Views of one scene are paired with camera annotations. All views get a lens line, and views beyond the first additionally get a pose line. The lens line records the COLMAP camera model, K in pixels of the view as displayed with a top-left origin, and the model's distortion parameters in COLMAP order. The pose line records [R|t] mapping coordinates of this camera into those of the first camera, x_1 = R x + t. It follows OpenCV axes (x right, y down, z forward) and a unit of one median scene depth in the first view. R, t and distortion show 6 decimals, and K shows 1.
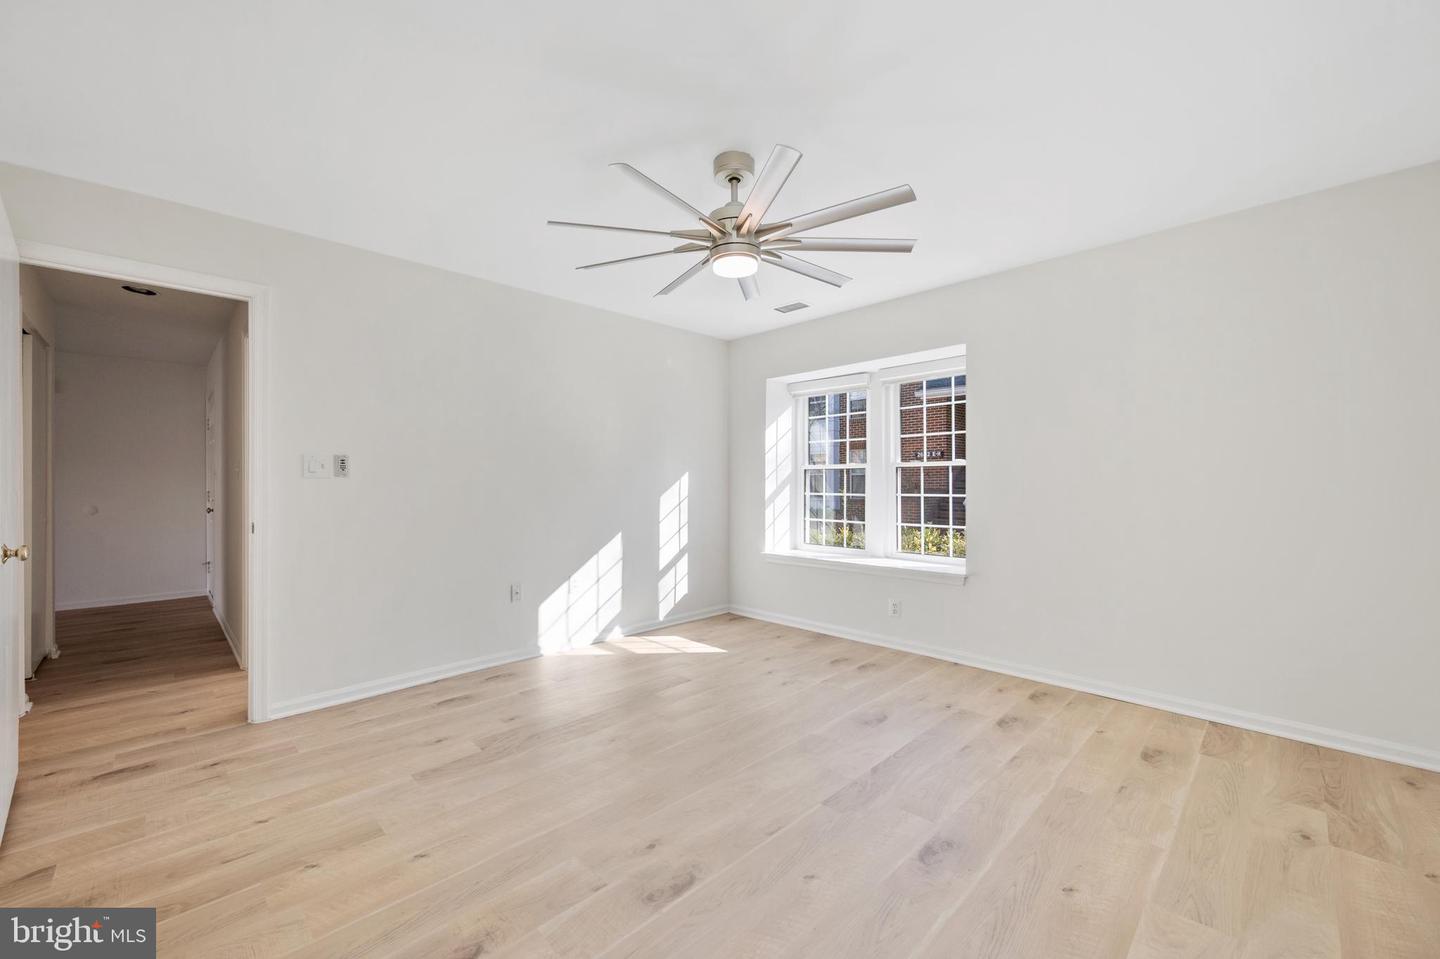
lens RADIAL K [[573.4, 0, 717.6], [0, 573.4, 471.4], [0, 0, 1]] dist [0.000859, 0.000483]
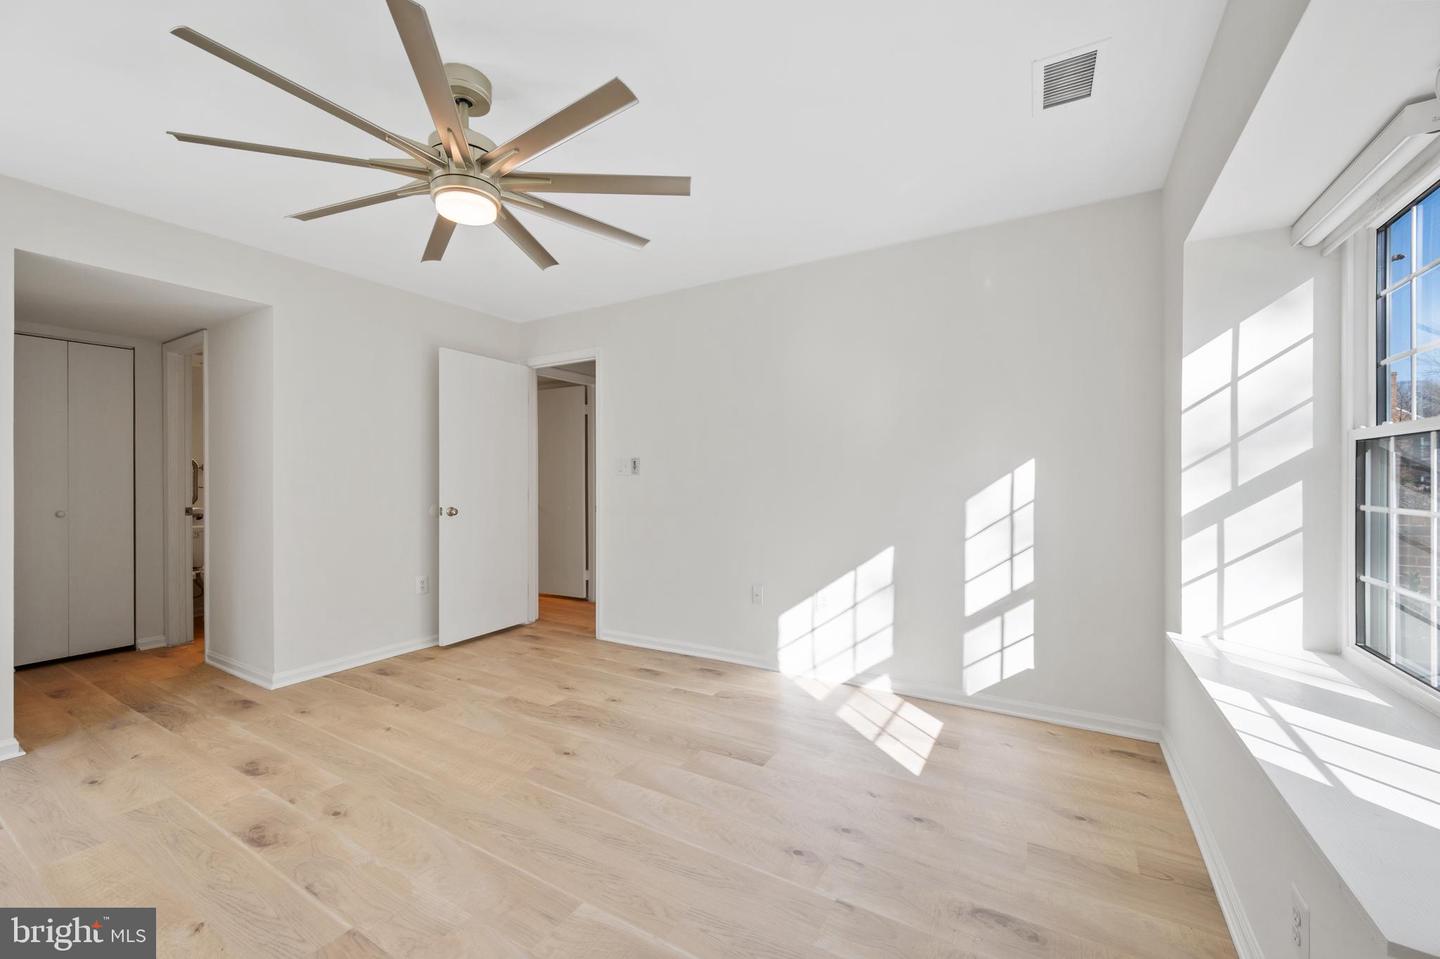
lens RADIAL K [[573.4, 0, 717.6], [0, 573.4, 471.4], [0, 0, 1]] dist [0.000859, 0.000483]
pose [[0.243320, -0.010910, -0.969885, 0.524665], [0.023324, 0.999713, -0.005394, 0.010929], [0.969666, -0.021309, 0.243505, 0.674261]]
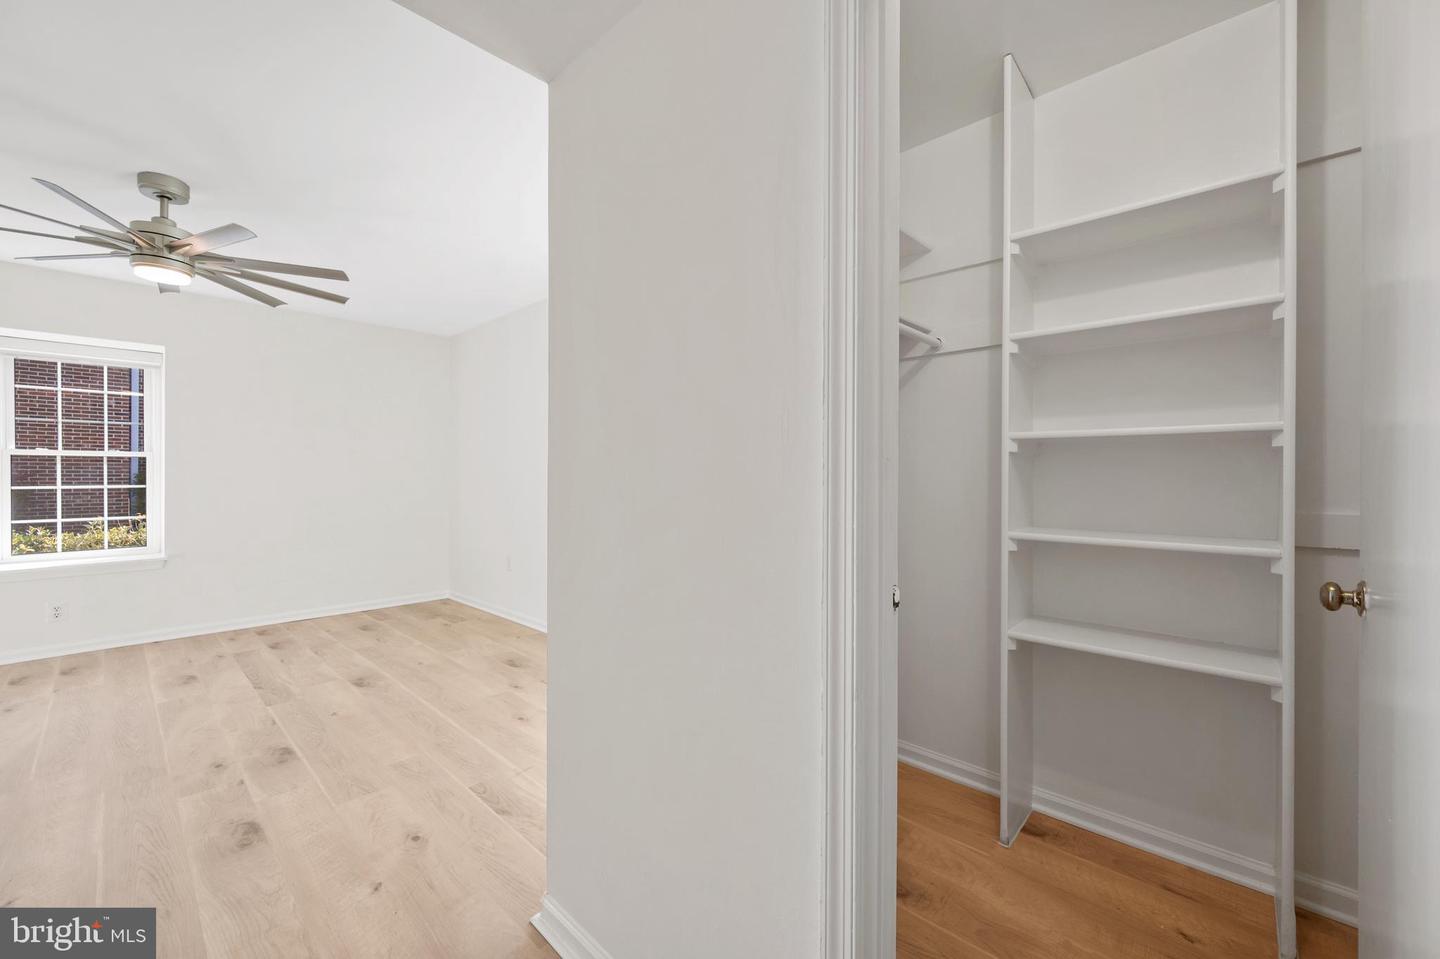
lens RADIAL K [[573.4, 0, 717.6], [0, 573.4, 471.4], [0, 0, 1]] dist [0.000859, 0.000483]
pose [[-0.031203, 0.006709, 0.999491, -0.649039], [-0.020871, 0.999755, -0.007362, 0.001257], [-0.999295, -0.021090, -0.031056, -0.013172]]
